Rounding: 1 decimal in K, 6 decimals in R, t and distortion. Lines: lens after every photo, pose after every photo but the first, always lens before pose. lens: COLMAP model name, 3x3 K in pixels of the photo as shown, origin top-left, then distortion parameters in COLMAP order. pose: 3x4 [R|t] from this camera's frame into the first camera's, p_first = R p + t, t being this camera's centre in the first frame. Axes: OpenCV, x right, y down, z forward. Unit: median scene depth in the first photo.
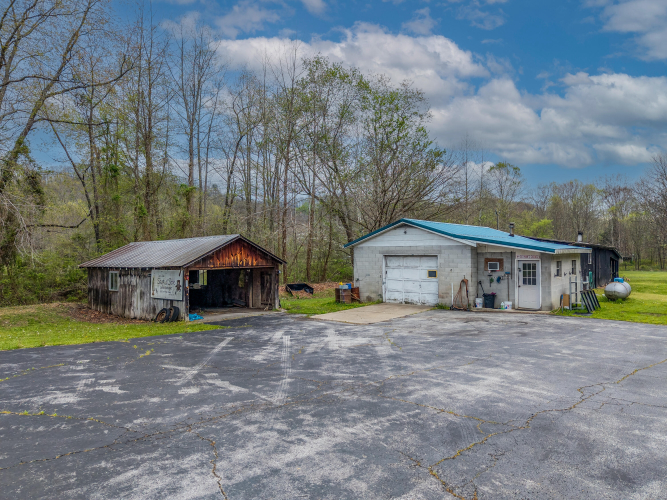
lens RADIAL K [[448.6, 0, 329.9], [0, 448.6, 252.6], [0, 0, 1]] dist [0.035753, -0.029023]
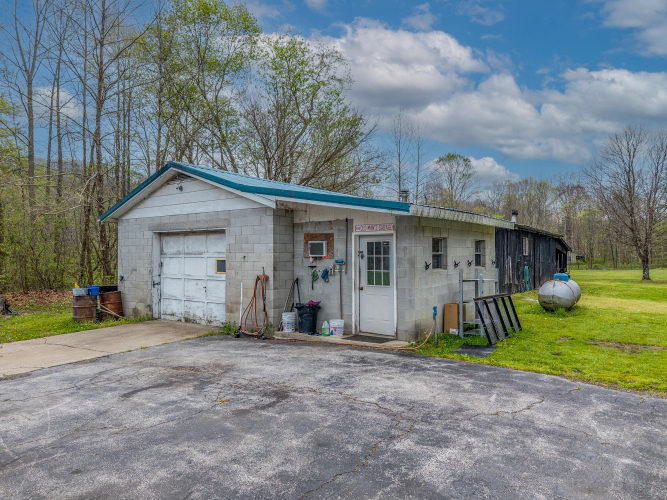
lens RADIAL K [[448.6, 0, 333.0], [0, 448.6, 247.7], [0, 0, 1]] dist [0.035753, -0.029023]
pose [[0.996903, 0.001945, 0.078611, 0.327814], [-0.000956, 0.999920, -0.012621, 0.033848], [-0.078629, 0.012507, 0.996825, 0.481283]]
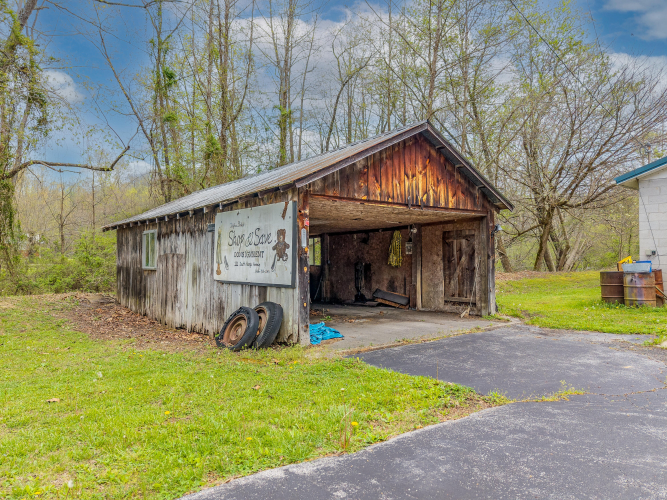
lens RADIAL K [[448.6, 0, 333.6], [0, 448.6, 248.9], [0, 0, 1]] dist [0.035753, -0.029023]
pose [[0.986203, -0.000147, -0.165542, -0.208867], [-0.001287, 0.999963, -0.008552, 0.070661], [0.165537, 0.008647, 0.986166, 0.579820]]
